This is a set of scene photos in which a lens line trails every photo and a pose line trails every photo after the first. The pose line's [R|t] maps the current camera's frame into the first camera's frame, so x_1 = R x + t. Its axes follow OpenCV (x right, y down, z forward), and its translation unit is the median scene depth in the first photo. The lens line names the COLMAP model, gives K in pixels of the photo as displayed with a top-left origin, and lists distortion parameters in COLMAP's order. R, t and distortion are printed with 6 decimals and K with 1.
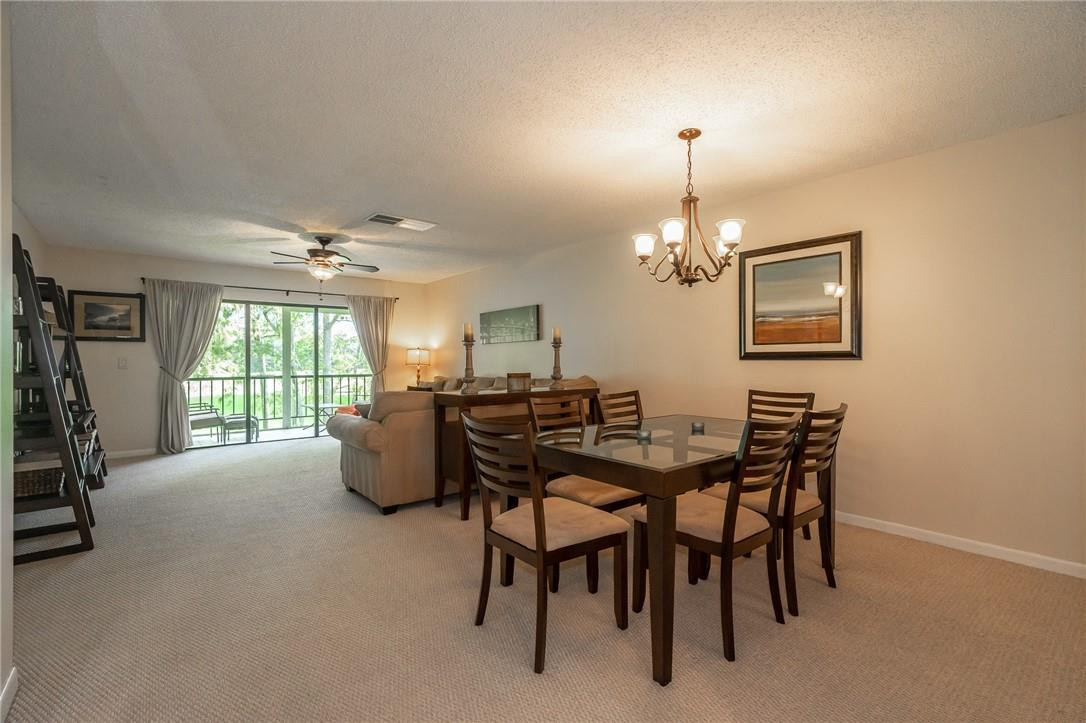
lens RADIAL K [[486.2, 0, 540.7], [0, 486.2, 360.1], [0, 0, 1]] dist [-0.003775, 0.001554]
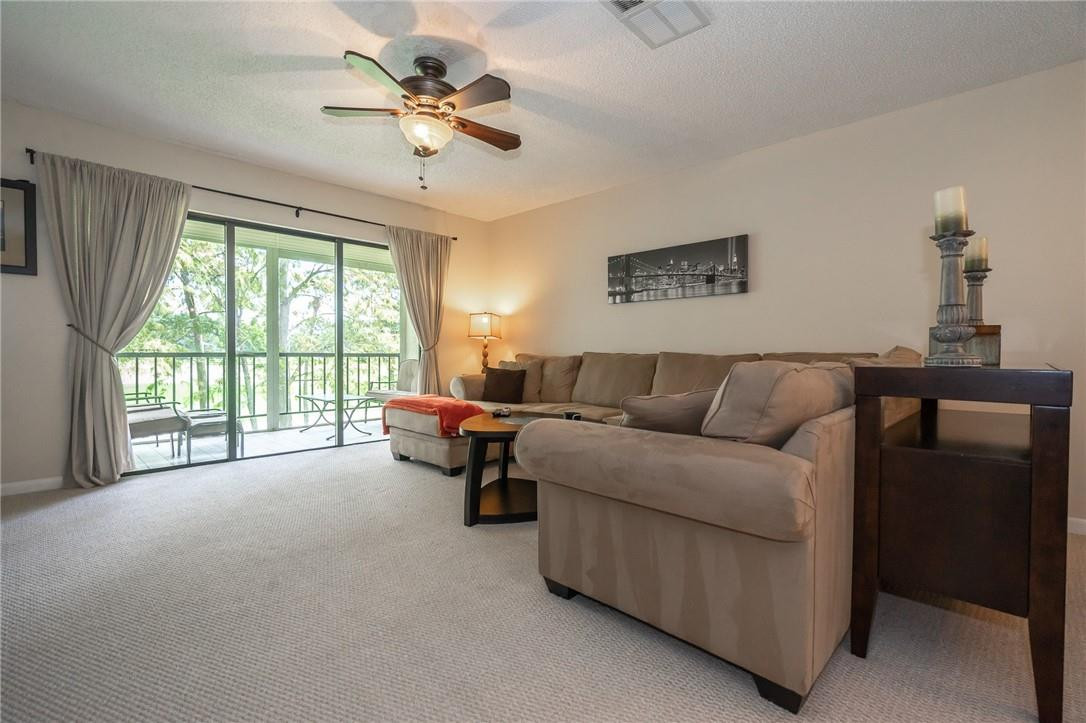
lens RADIAL K [[486.2, 0, 545.1], [0, 486.2, 363.1], [0, 0, 1]] dist [-0.003775, 0.001554]
pose [[0.992711, 0.009249, 0.120161, -0.291141], [-0.012117, 0.999658, 0.023159, 0.033492], [-0.119905, -0.024446, 0.992484, 0.361437]]
